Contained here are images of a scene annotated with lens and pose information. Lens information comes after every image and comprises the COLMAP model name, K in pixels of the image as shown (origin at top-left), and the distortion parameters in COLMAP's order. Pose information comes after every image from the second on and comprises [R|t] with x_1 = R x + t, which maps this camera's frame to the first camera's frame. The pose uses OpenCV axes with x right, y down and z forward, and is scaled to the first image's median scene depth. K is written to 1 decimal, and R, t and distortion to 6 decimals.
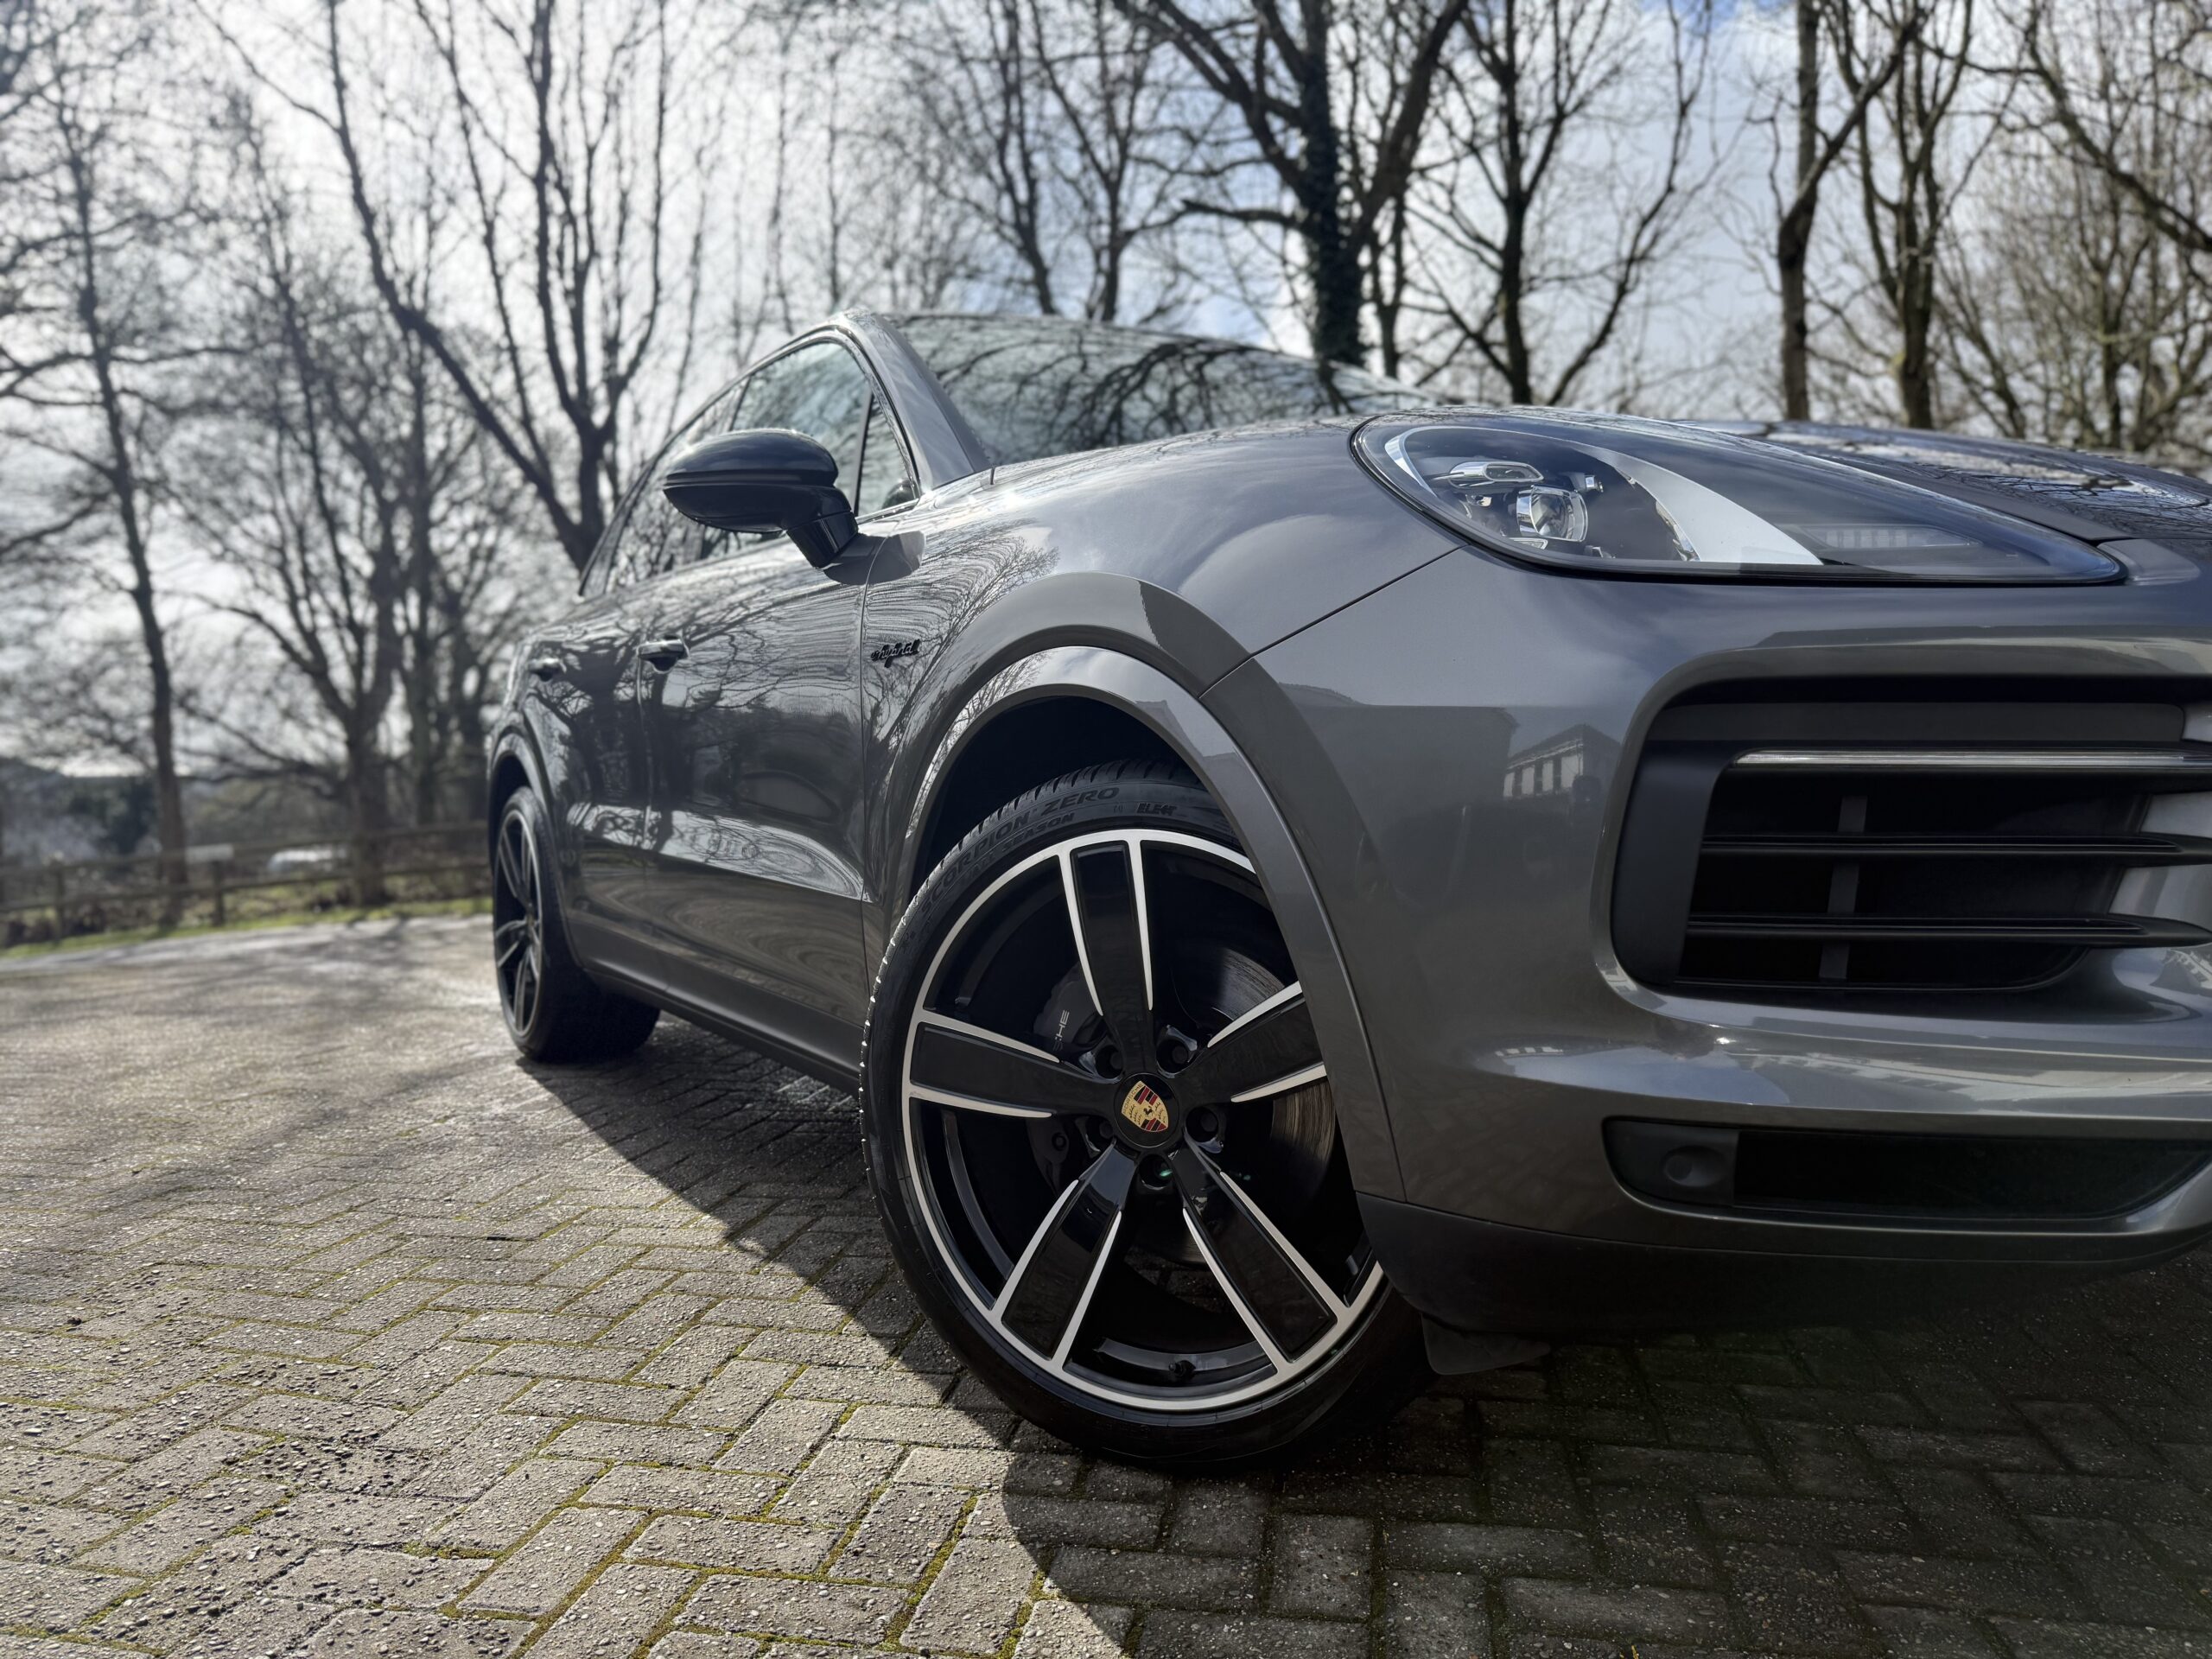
lens RADIAL K [[1568.3, 0, 1089.9], [0, 1568.3, 821.2], [0, 0, 1]] dist [0.020915, -0.032813]
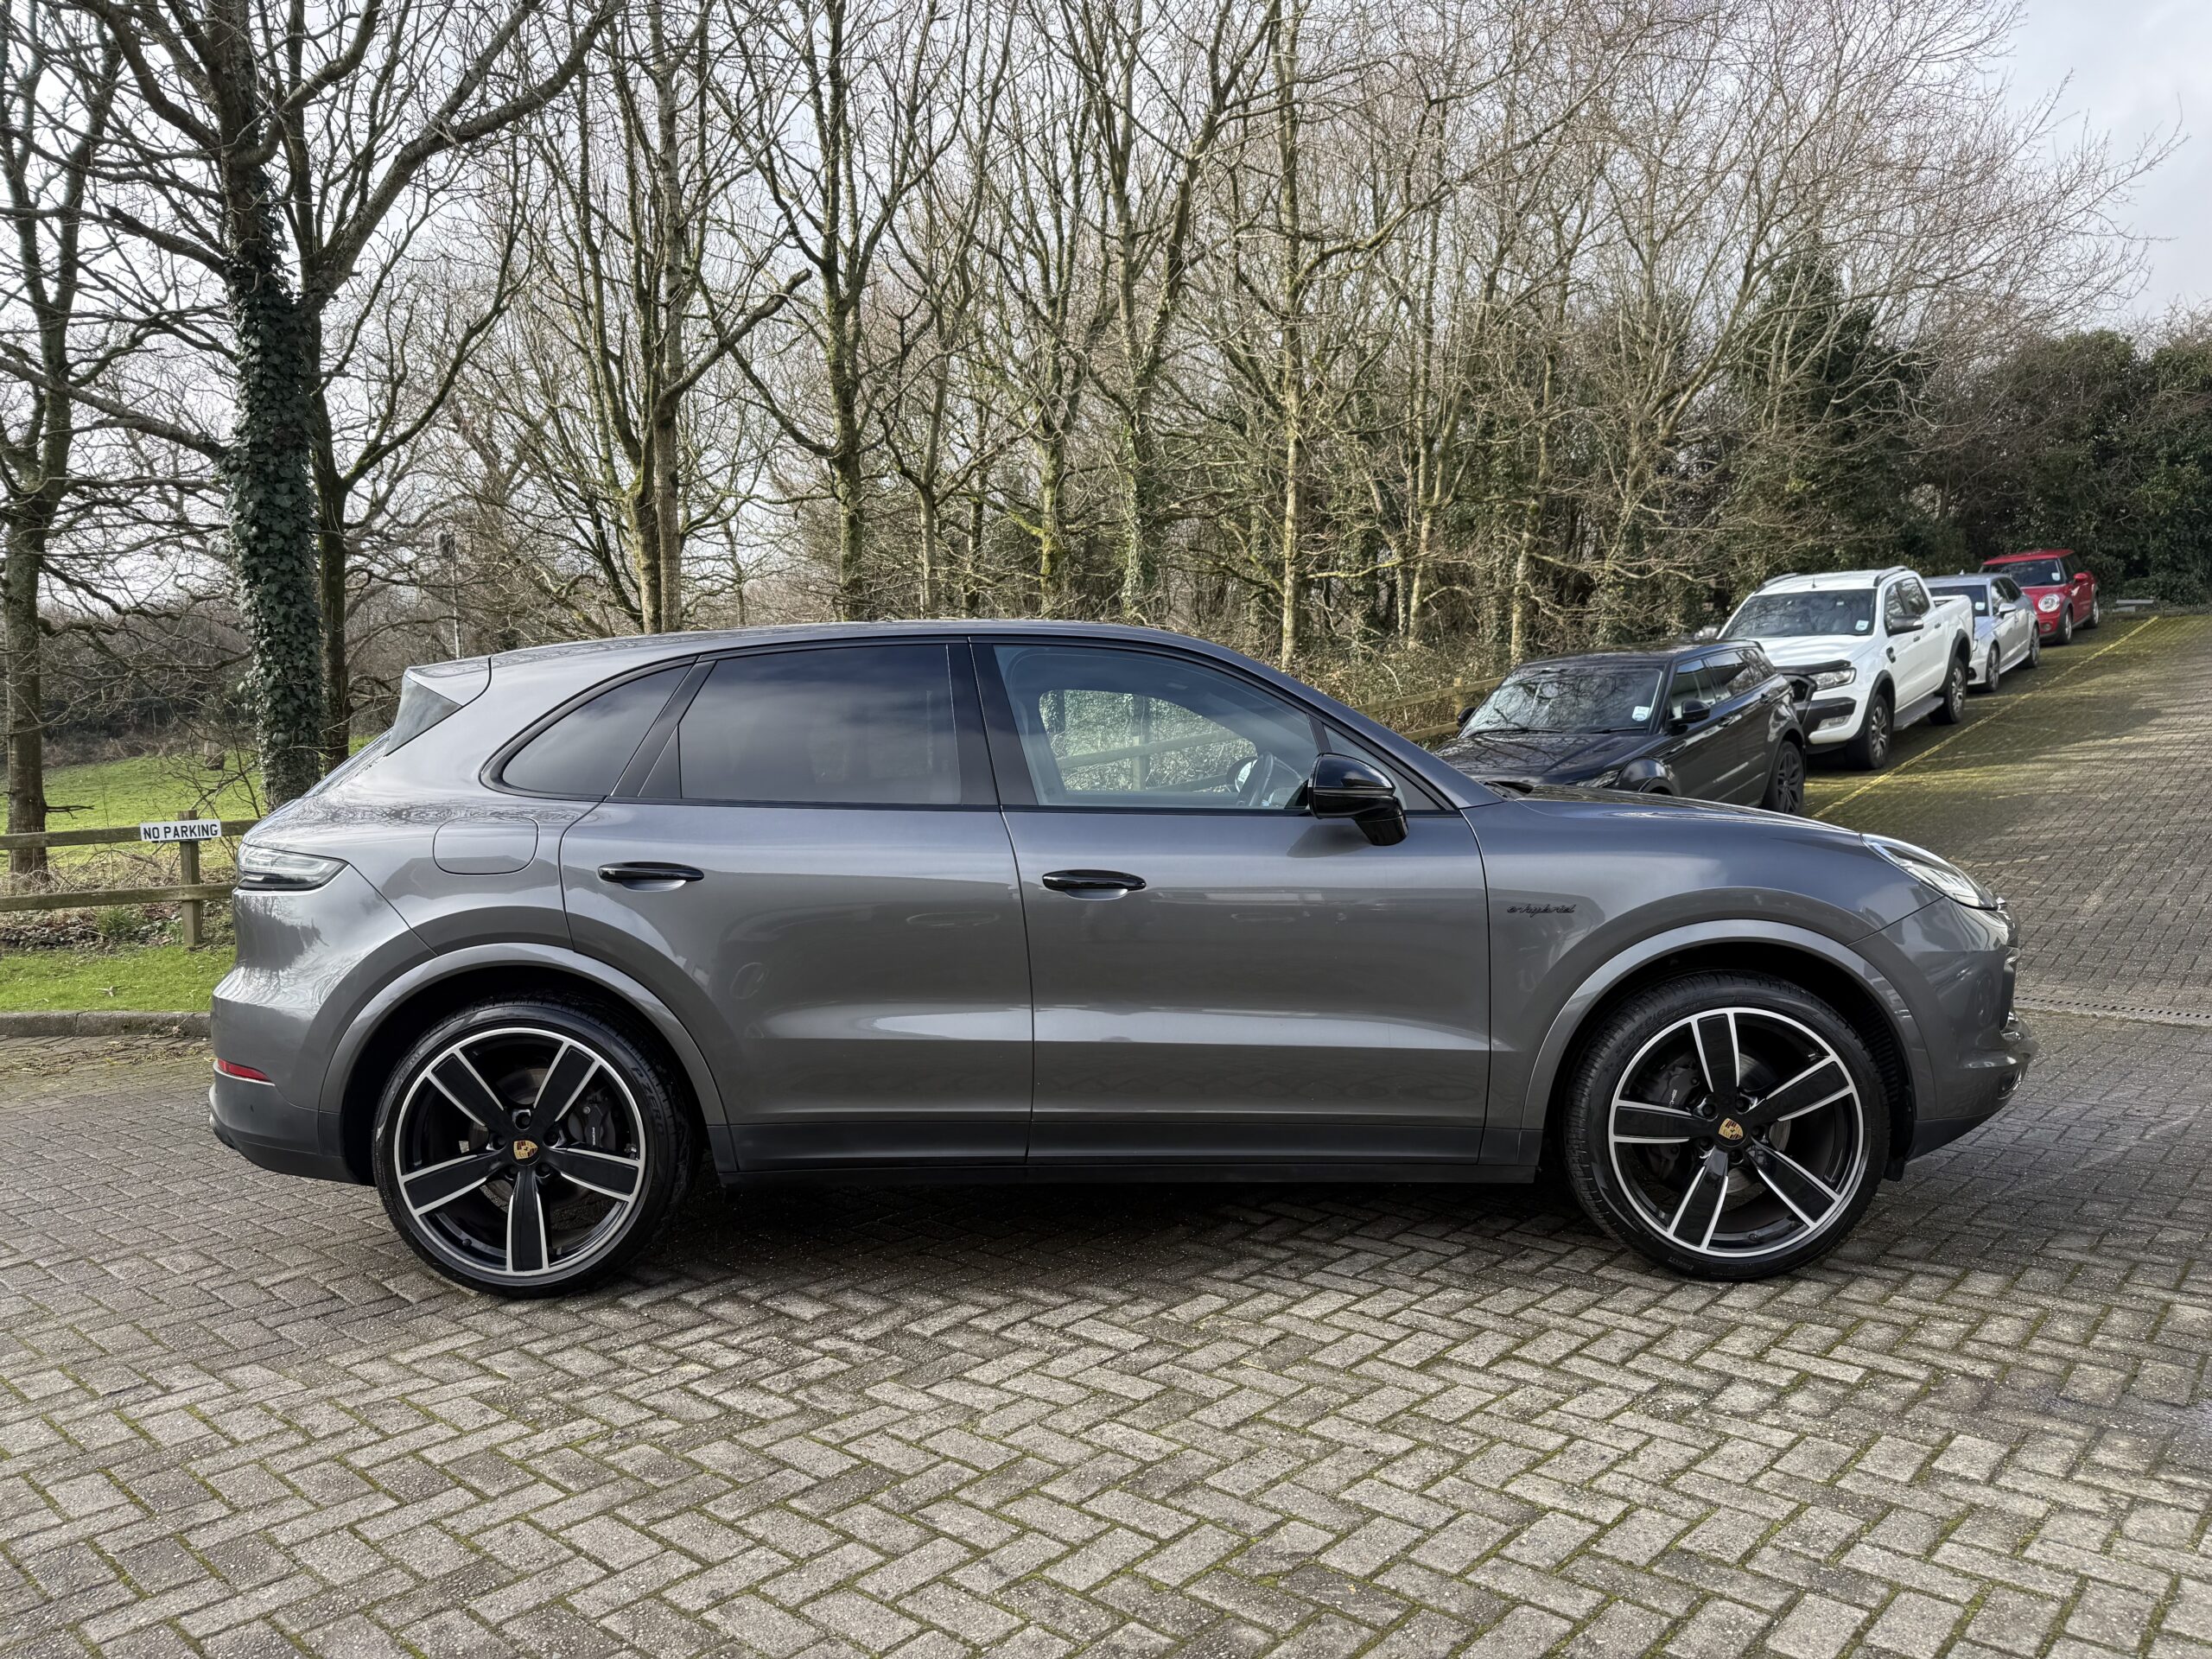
lens RADIAL K [[1568.3, 0, 1091.0], [0, 1568.3, 848.3], [0, 0, 1]] dist [0.020915, -0.032813]
pose [[0.517525, -0.040601, 0.854704, -2.042748], [0.032277, 0.999089, 0.027916, -0.260890], [-0.855059, 0.013140, 0.518364, 0.540631]]
